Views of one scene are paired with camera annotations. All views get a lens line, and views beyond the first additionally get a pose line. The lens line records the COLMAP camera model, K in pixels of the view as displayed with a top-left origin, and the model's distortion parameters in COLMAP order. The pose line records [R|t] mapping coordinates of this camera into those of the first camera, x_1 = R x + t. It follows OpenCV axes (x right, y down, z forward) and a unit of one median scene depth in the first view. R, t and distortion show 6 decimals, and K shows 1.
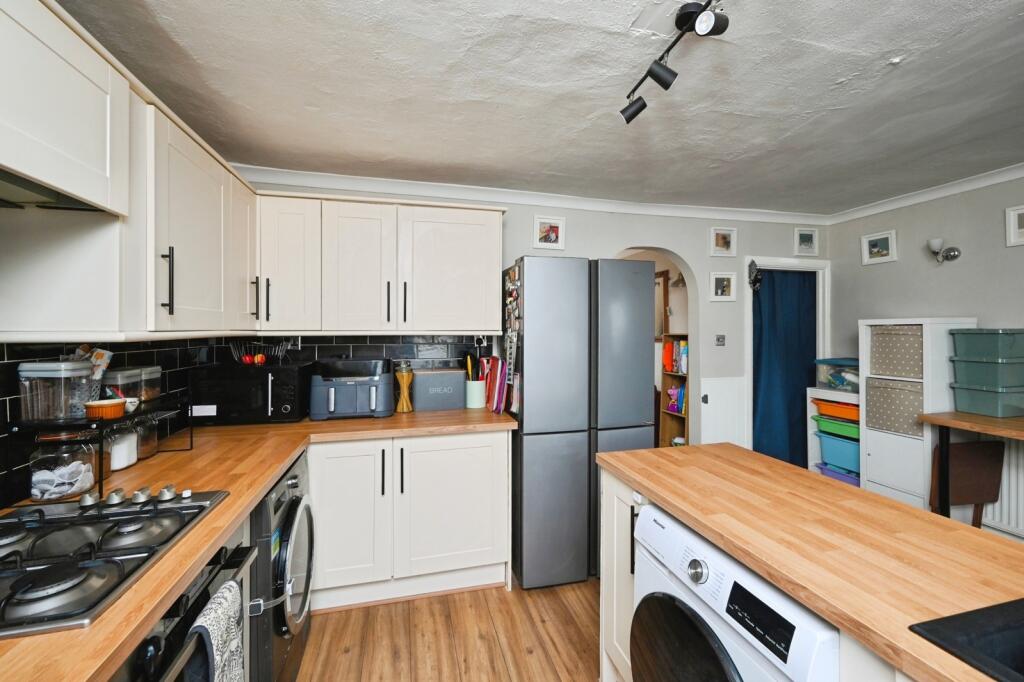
lens RADIAL K [[417.6, 0, 510.6], [0, 417.6, 328.2], [0, 0, 1]] dist [-0.000159, 0.000013]
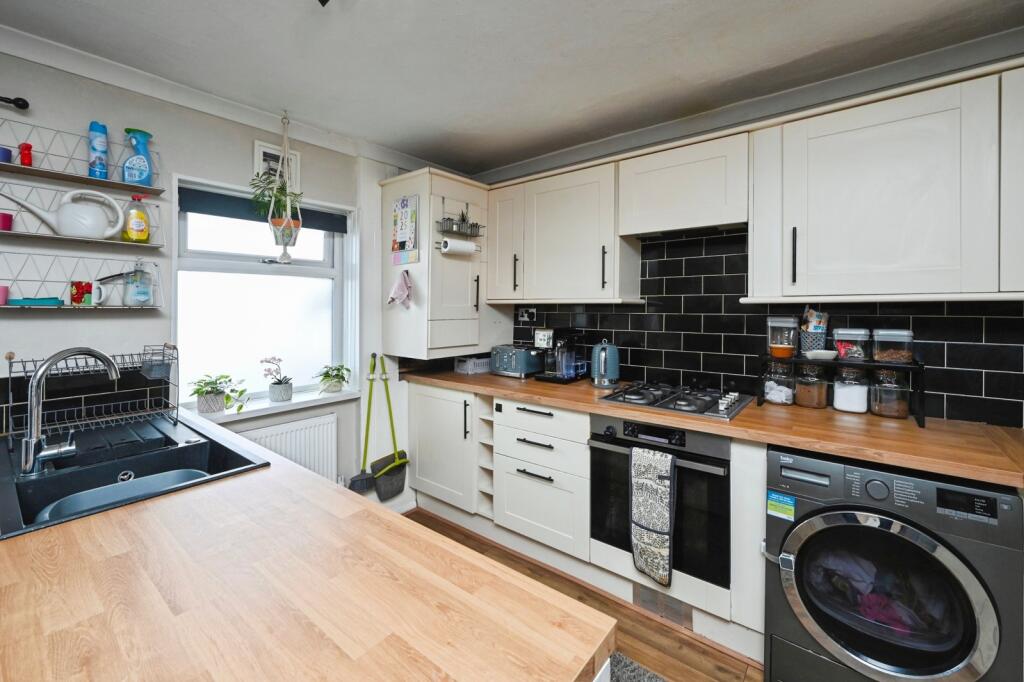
lens RADIAL K [[424.9, 0, 511.9], [0, 424.9, 308.3], [0, 0, 1]] dist [-0.002522, -0.000093]
pose [[-0.797392, 0.007567, -0.603415, 0.382997], [0.008205, 0.999965, 0.001697, 0.023098], [0.603406, -0.003597, -0.797426, 0.956492]]
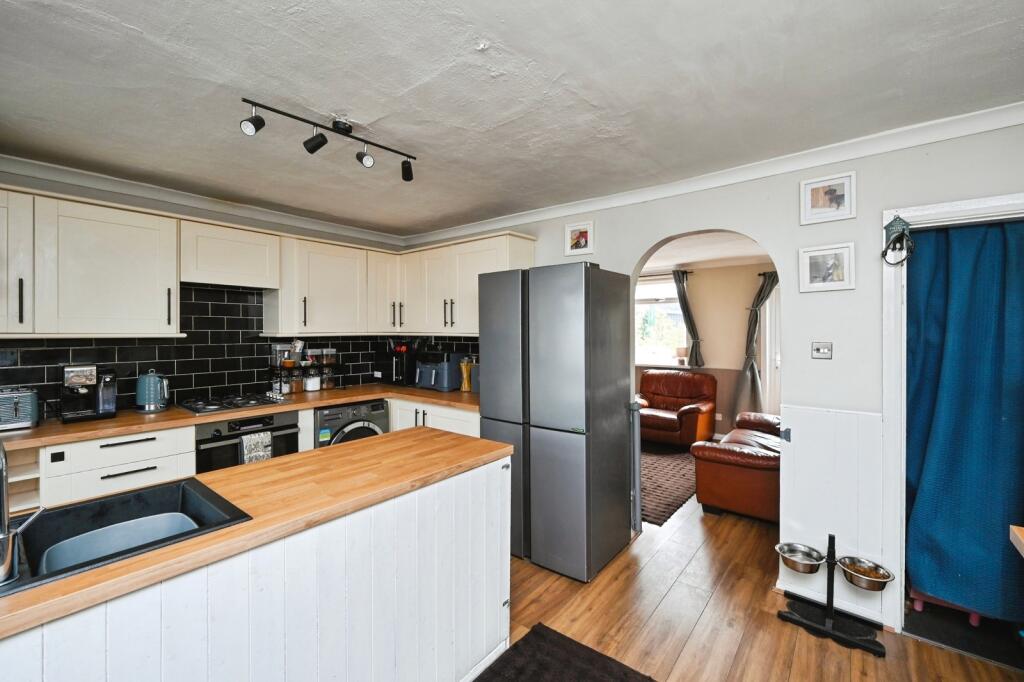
lens RADIAL K [[425.6, 0, 508.2], [0, 425.6, 331.9], [0, 0, 1]] dist [0.012787, -0.000013]
pose [[0.596927, 0.005313, -0.802278, 1.138762], [0.001264, 0.999971, 0.007563, -0.009226], [0.802295, -0.005528, 0.596902, 0.313499]]
